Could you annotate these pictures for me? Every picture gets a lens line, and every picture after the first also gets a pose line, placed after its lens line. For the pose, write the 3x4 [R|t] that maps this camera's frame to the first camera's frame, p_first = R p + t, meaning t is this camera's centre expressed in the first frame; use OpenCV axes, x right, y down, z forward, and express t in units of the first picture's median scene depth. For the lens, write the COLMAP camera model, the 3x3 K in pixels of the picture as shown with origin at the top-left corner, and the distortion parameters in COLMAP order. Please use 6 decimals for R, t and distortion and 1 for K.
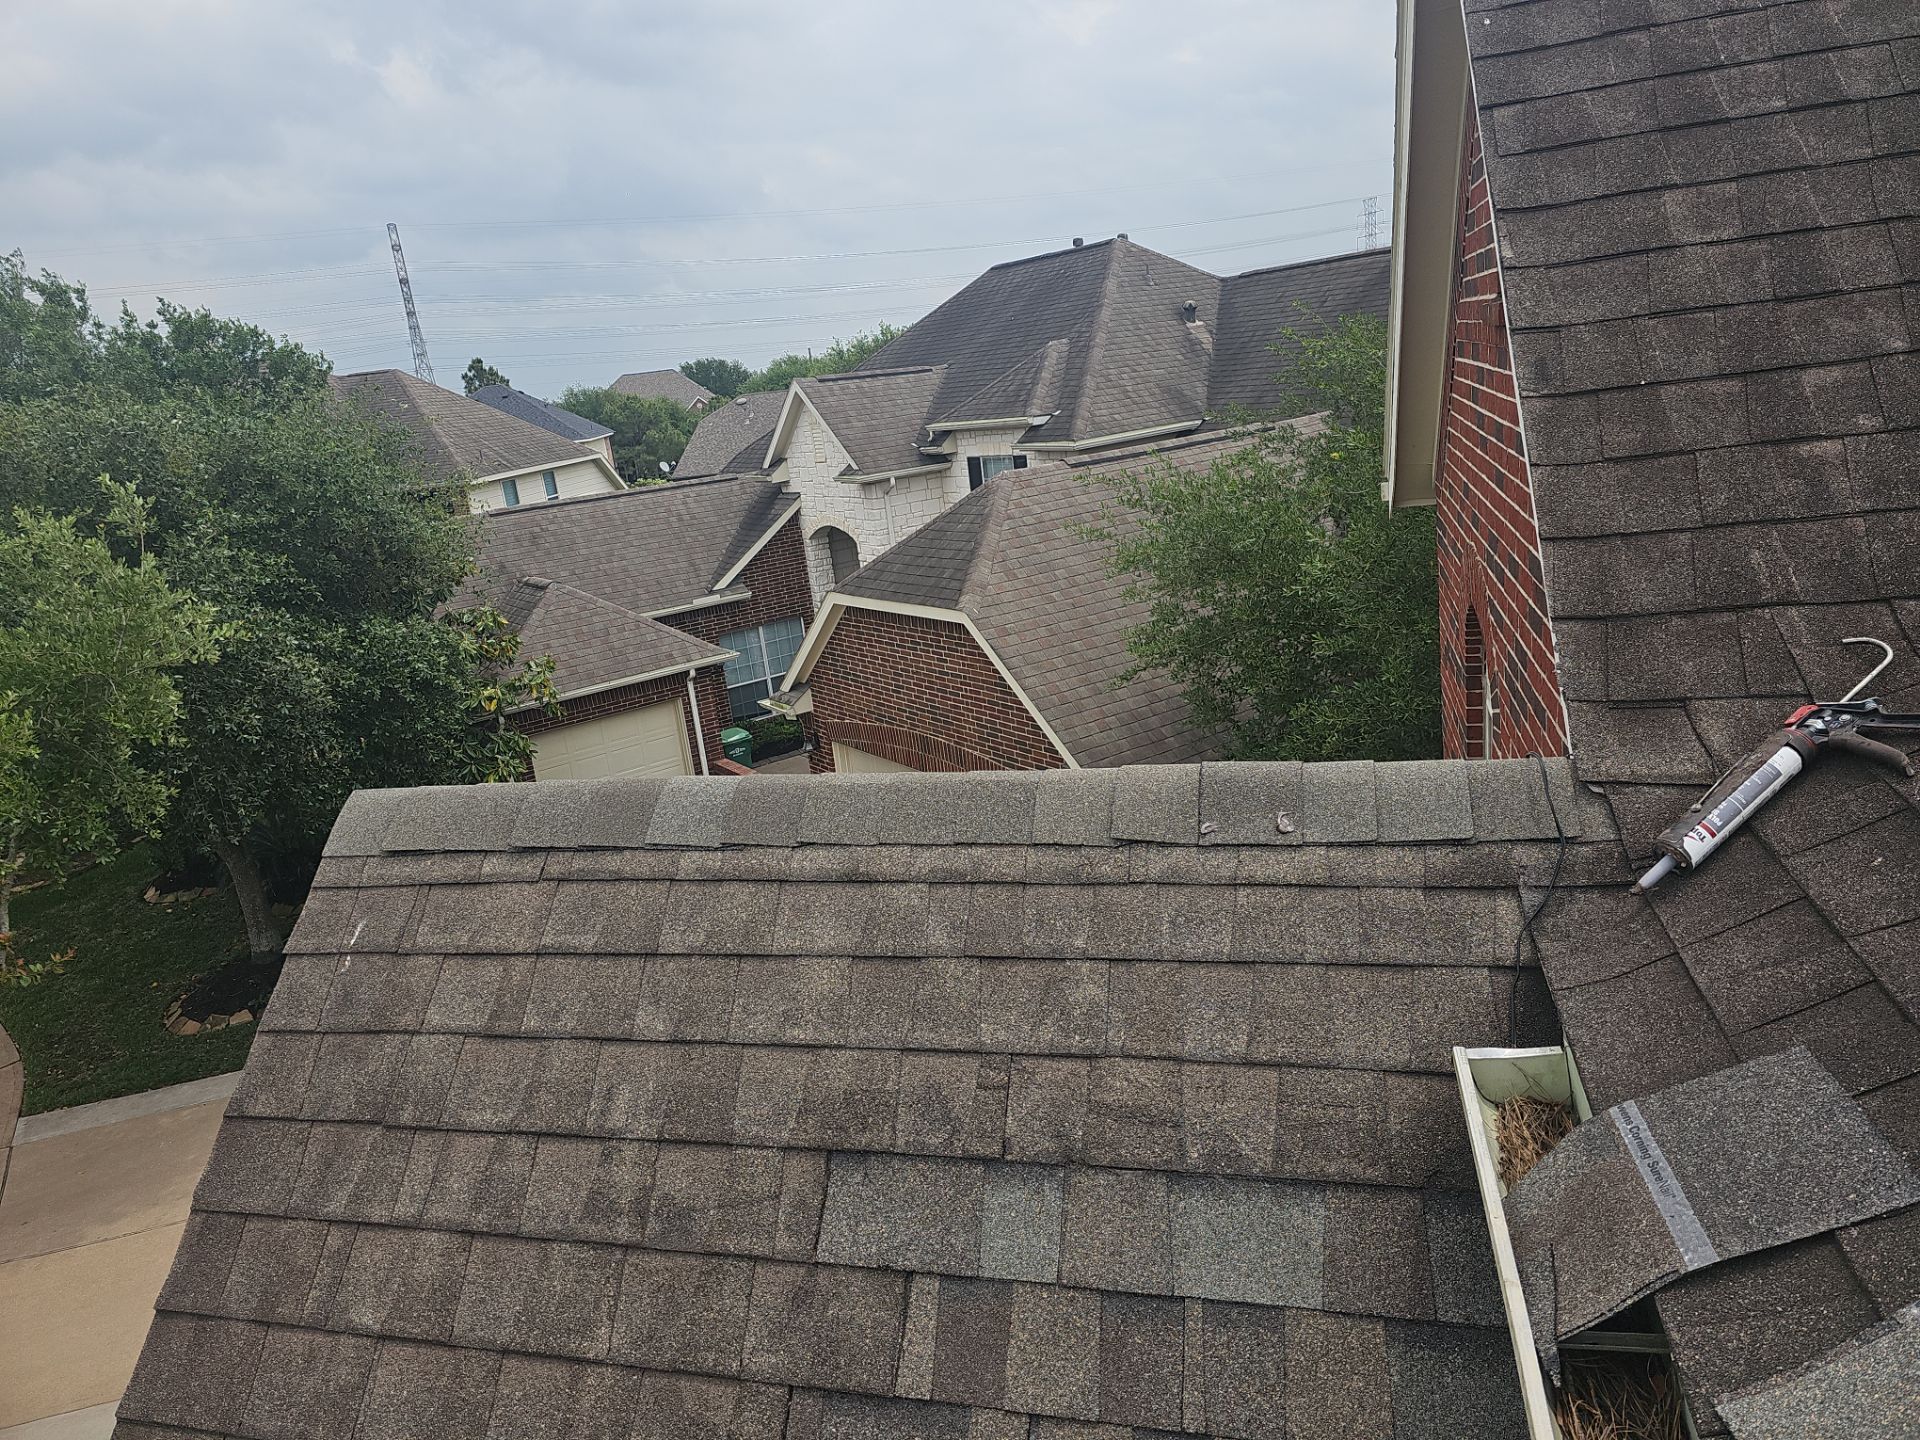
lens RADIAL K [[1174.6, 0, 964.9], [0, 1174.6, 723.0], [0, 0, 1]] dist [0.029830, -0.040269]
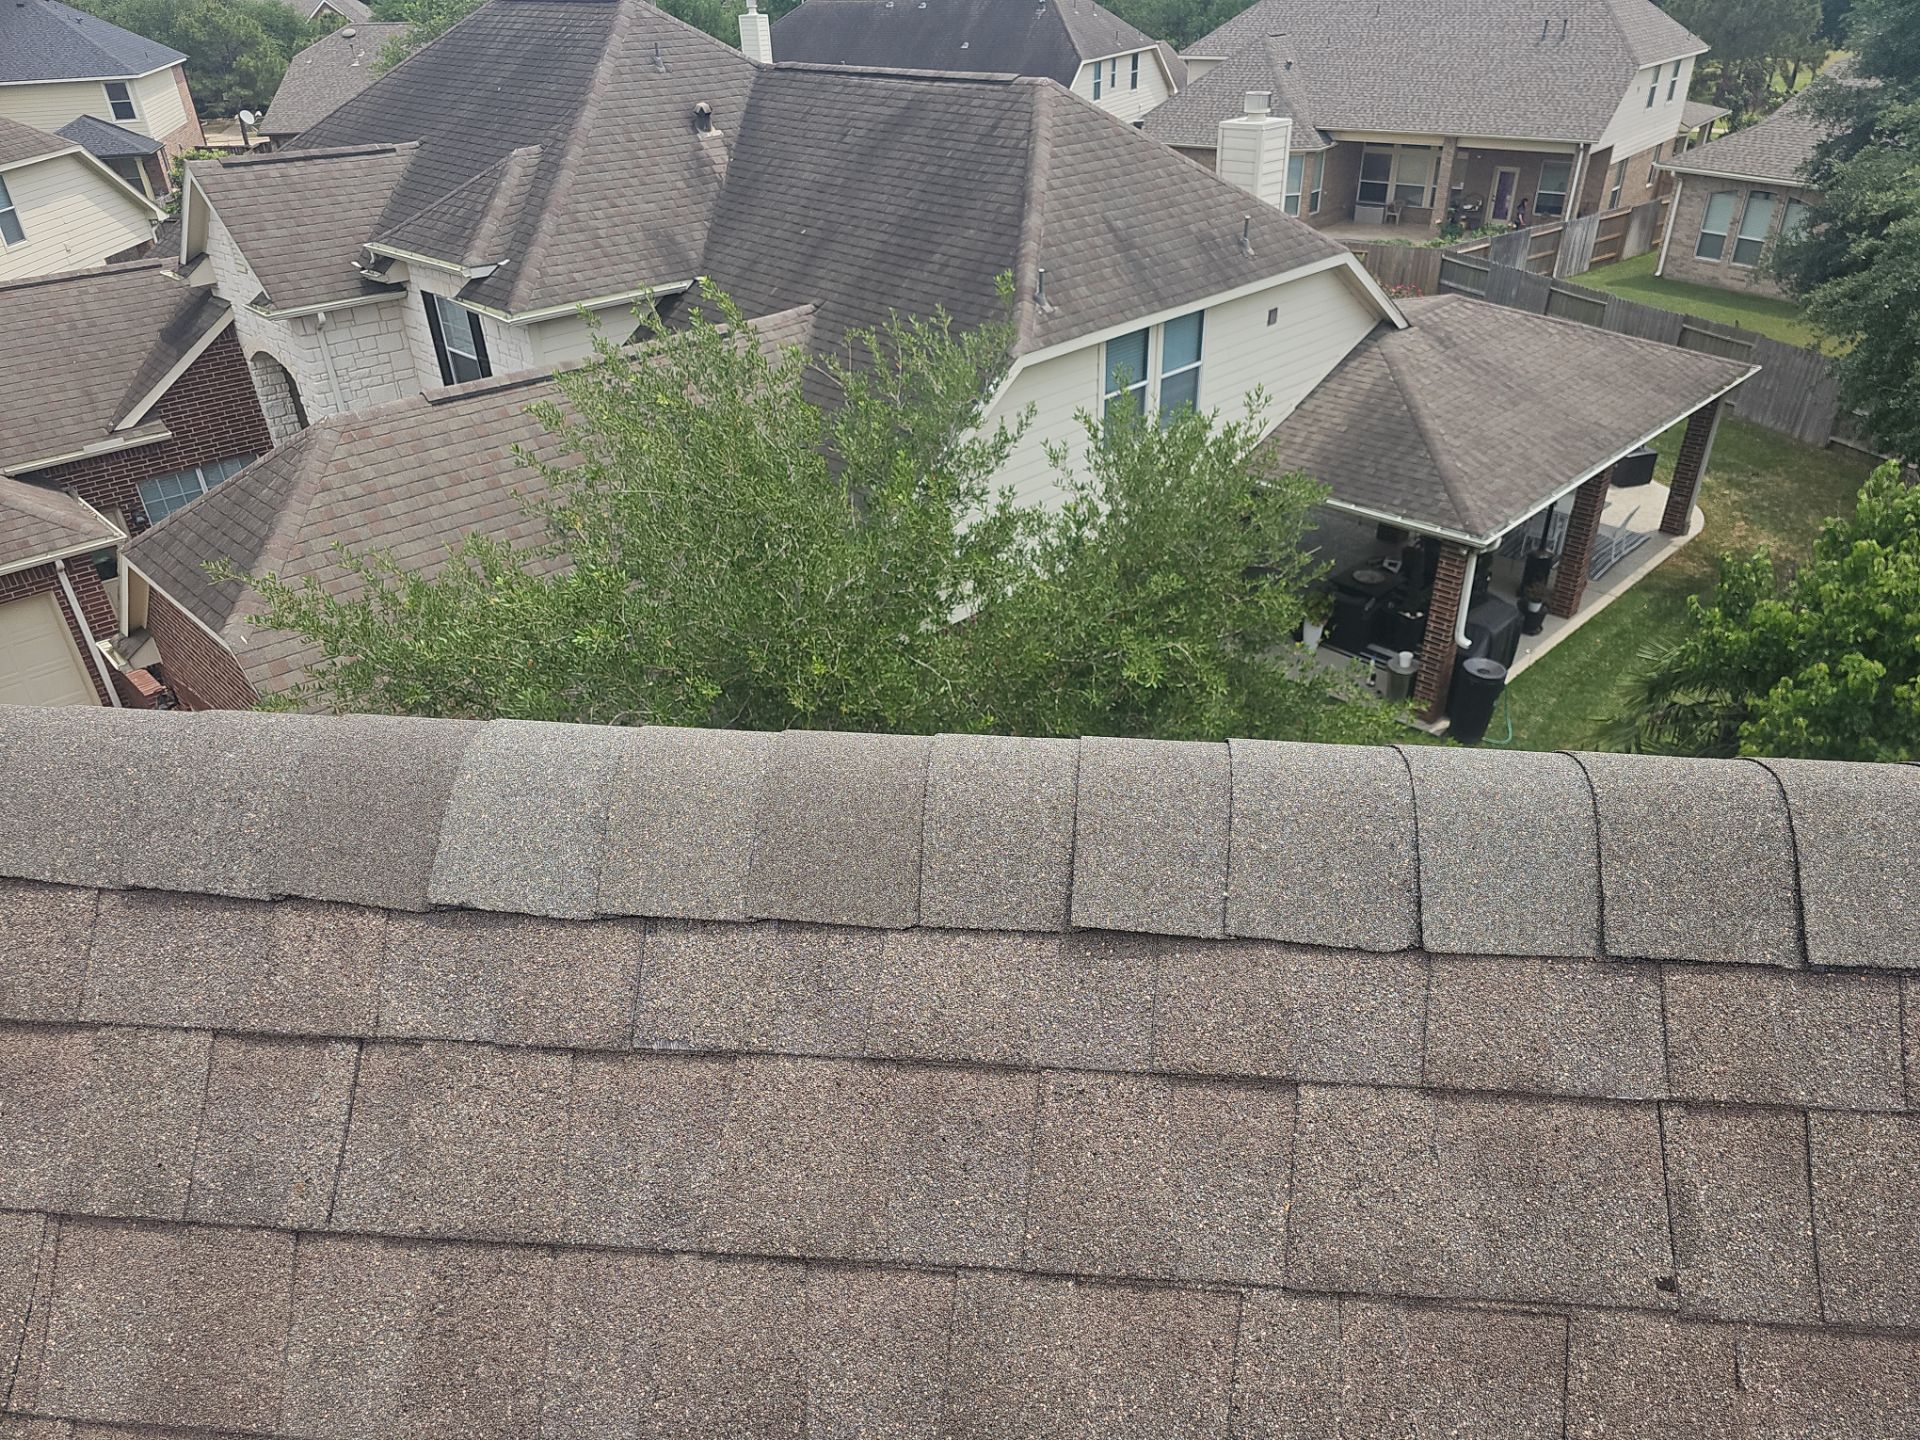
lens RADIAL K [[1174.6, 0, 964.9], [0, 1174.6, 723.0], [0, 0, 1]] dist [0.029830, -0.040269]
pose [[0.977757, -0.011283, 0.209438, 0.196189], [-0.044569, 0.964571, 0.260033, -0.165937], [-0.204952, -0.263584, 0.942613, 0.069784]]
